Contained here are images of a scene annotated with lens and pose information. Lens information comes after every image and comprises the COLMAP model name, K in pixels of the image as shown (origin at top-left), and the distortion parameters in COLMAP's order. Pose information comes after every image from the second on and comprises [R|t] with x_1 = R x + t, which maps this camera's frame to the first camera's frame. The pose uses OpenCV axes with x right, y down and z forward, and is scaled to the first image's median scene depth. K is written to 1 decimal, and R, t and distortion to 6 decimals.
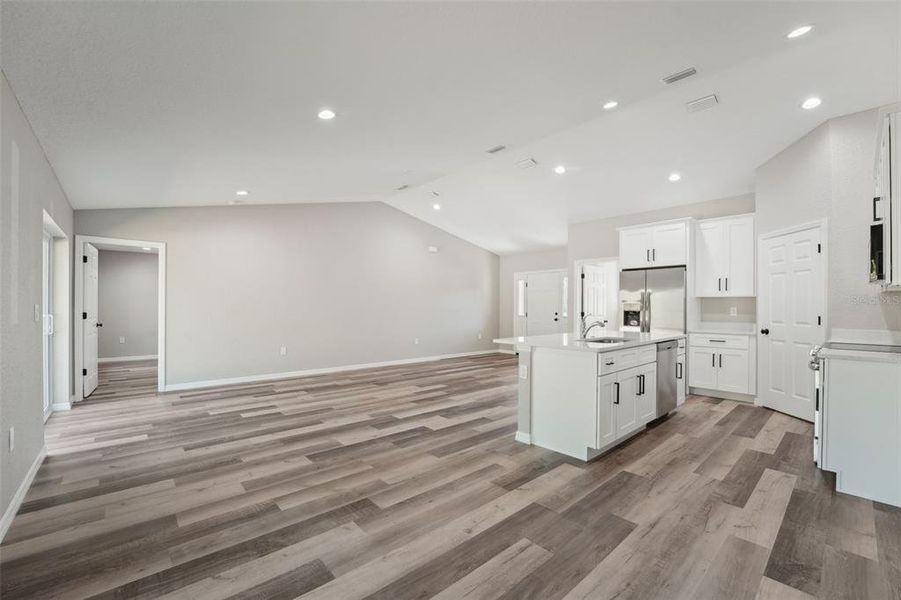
lens RADIAL K [[370.9, 0, 450.4], [0, 370.9, 303.2], [0, 0, 1]] dist [-0.019236, 0.000099]
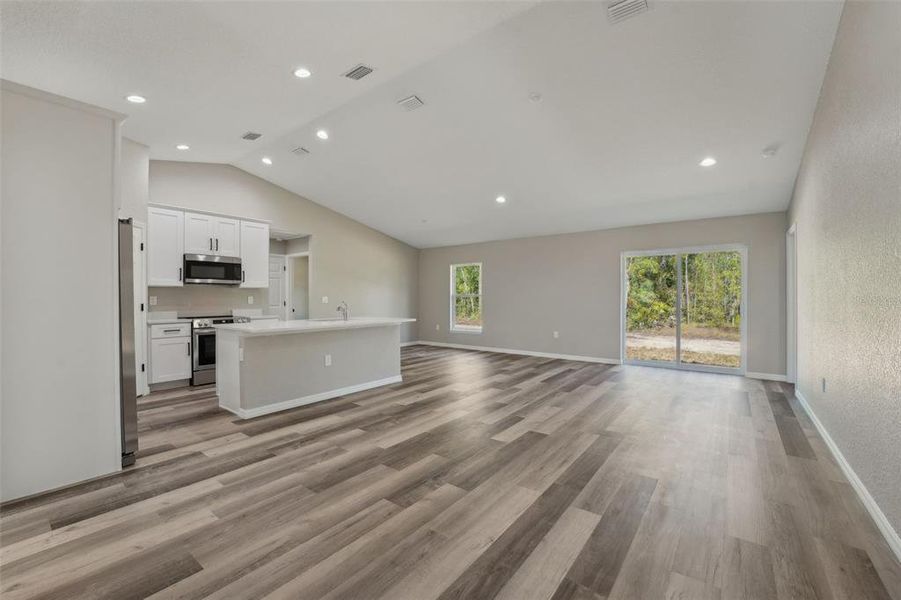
lens RADIAL K [[370.9, 0, 450.4], [0, 370.9, 303.2], [0, 0, 1]] dist [-0.019236, 0.000099]
pose [[-0.981850, -0.000204, -0.189656, 0.255387], [-0.001202, 0.999986, 0.005143, 0.027937], [0.189653, 0.005278, -0.981837, 2.419412]]
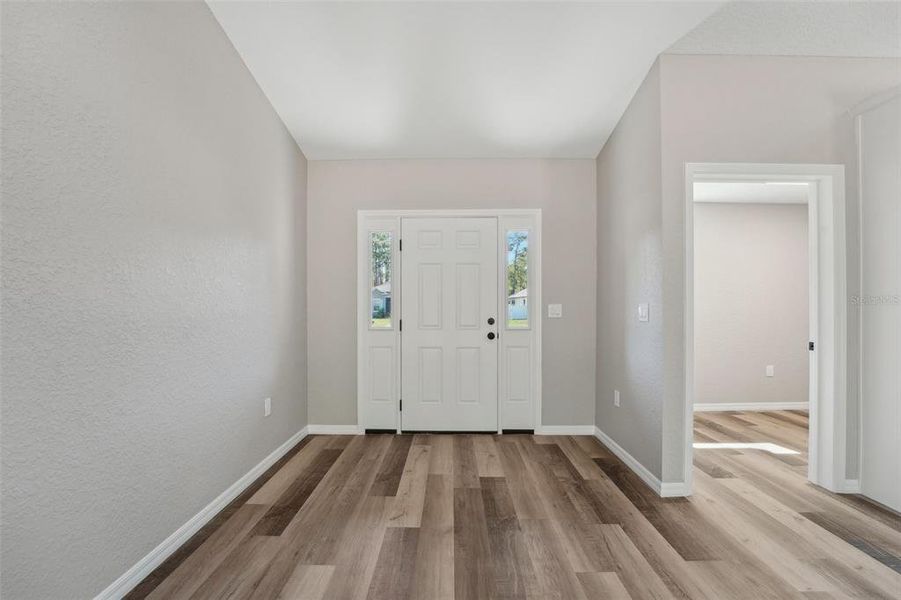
lens RADIAL K [[370.9, 0, 450.4], [0, 370.9, 303.2], [0, 0, 1]] dist [-0.019236, 0.000099]
pose [[0.673707, 0.001674, 0.738997, -0.089603], [-0.005225, 0.999983, 0.002498, 0.018598], [-0.738980, -0.005544, 0.673704, 1.842386]]
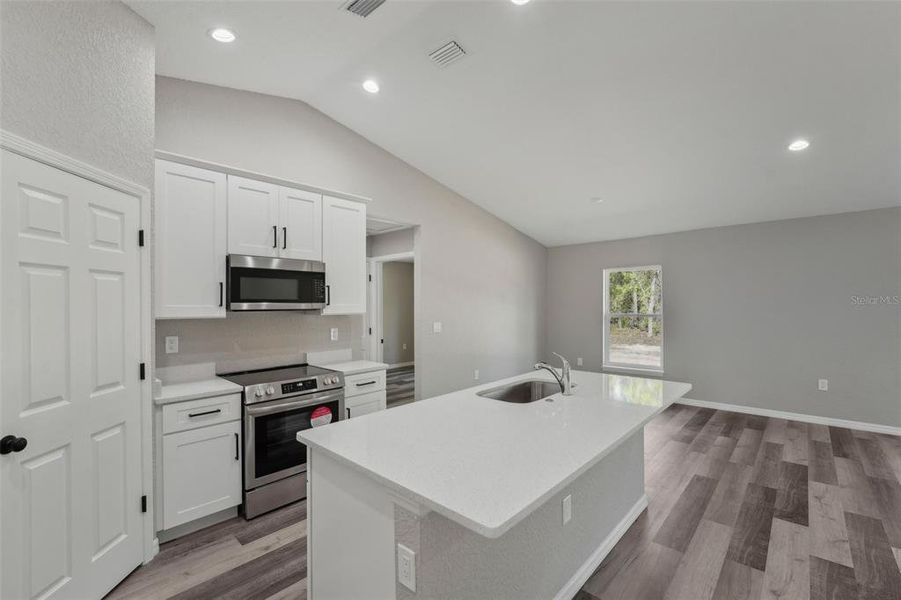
lens RADIAL K [[389.3, 0, 454.8], [0, 389.3, 303.8], [0, 0, 1]] dist [-0.016720, 0.000853]
pose [[-0.994856, 0.003868, -0.101230, 0.617851], [0.004908, 0.999938, -0.010033, -0.045844], [0.101185, -0.010478, -0.994812, 1.657268]]
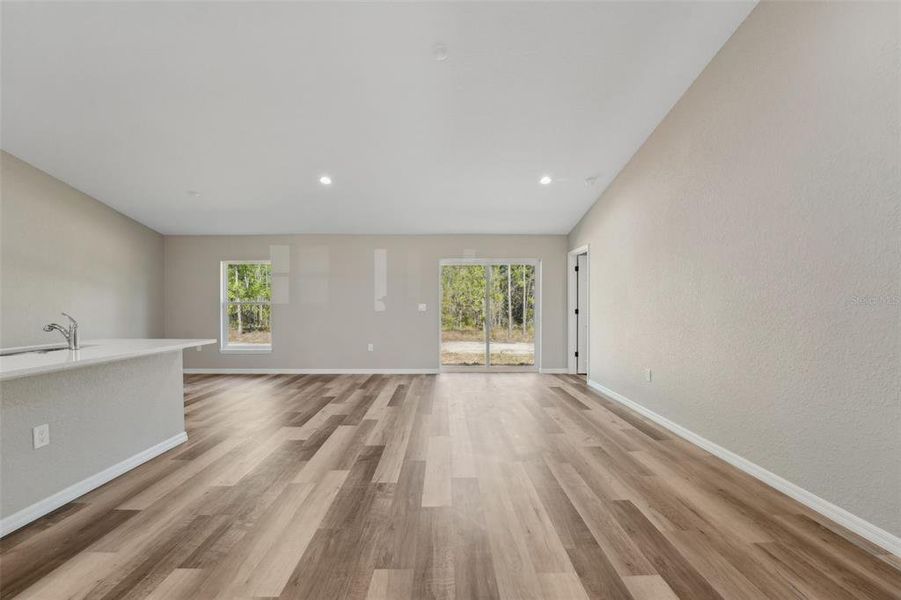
lens RADIAL K [[376.7, 0, 450.5], [0, 376.7, 300.0], [0, 0, 1]] dist [-0.019207, 0.000233]
pose [[-0.652923, -0.013572, -0.757302, 0.438784], [0.006462, 0.999703, -0.023488, 0.025879], [0.757396, -0.020230, -0.652642, 2.026617]]
